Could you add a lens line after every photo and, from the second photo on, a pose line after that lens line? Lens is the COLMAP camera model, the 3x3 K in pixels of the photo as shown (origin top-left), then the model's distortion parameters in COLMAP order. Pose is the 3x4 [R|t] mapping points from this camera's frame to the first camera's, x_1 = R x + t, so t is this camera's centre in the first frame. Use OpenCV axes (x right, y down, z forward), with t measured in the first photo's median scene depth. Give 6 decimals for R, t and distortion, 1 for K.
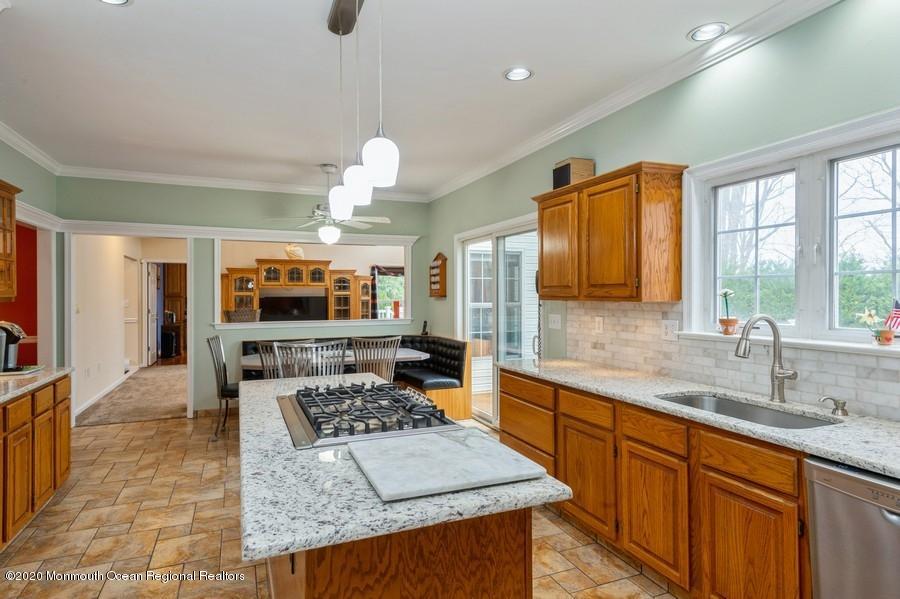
lens RADIAL K [[499.7, 0, 451.9], [0, 499.7, 298.1], [0, 0, 1]] dist [0.007730, 0.001428]
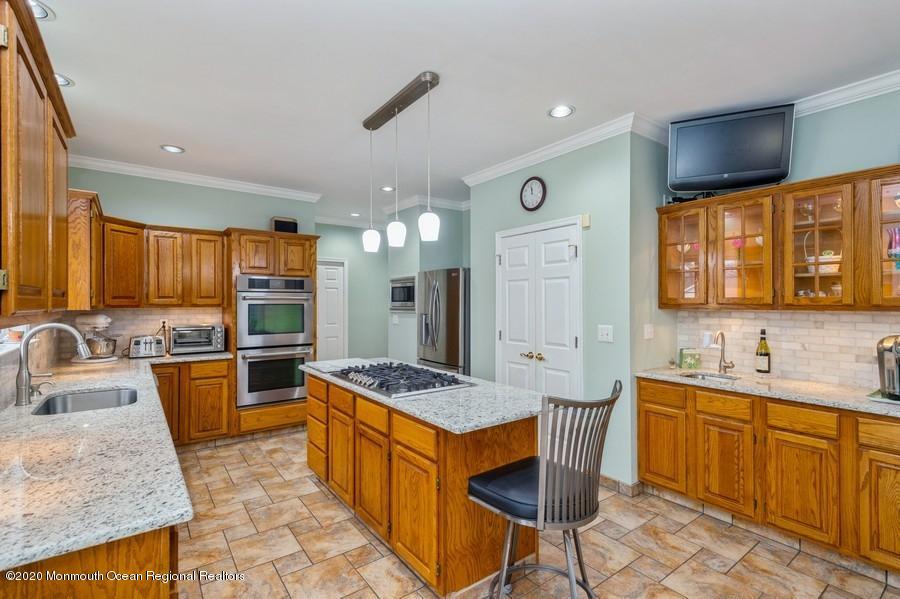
lens RADIAL K [[425.1, 0, 450.9], [0, 425.1, 299.0], [0, 0, 1]] dist [0.007211, 0.000069]
pose [[-0.971059, 0.001856, -0.238834, -0.012341], [0.001081, 0.999994, 0.003375, -0.009465], [0.238839, 0.003019, -0.971055, 0.868809]]
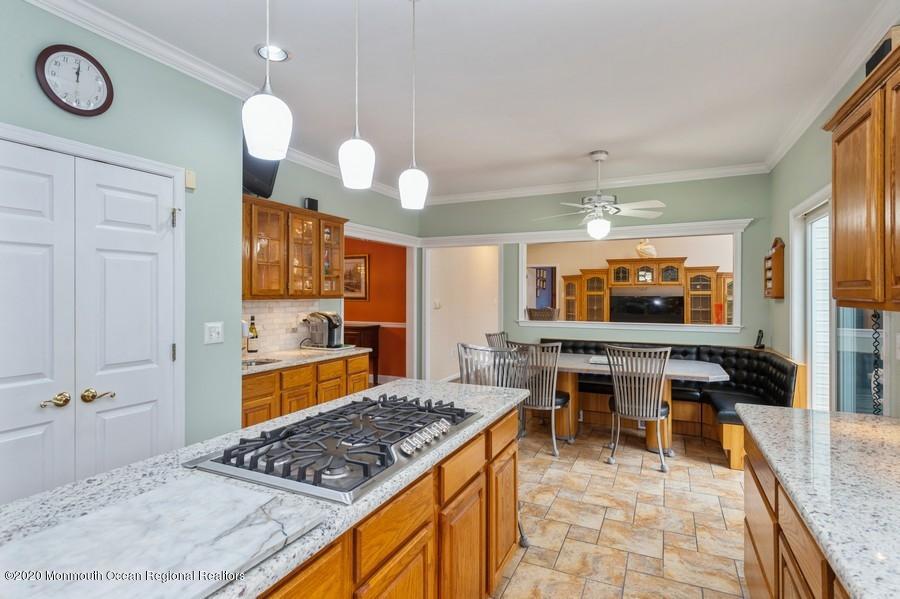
lens RADIAL K [[455.5, 0, 451.9], [0, 455.5, 295.8], [0, 0, 1]] dist [0.007104, 0.000464]
pose [[0.667021, 0.007028, -0.745005, 0.179180], [-0.009056, 0.999958, 0.001326, -0.003126], [0.744983, 0.005862, 0.667057, 0.228194]]
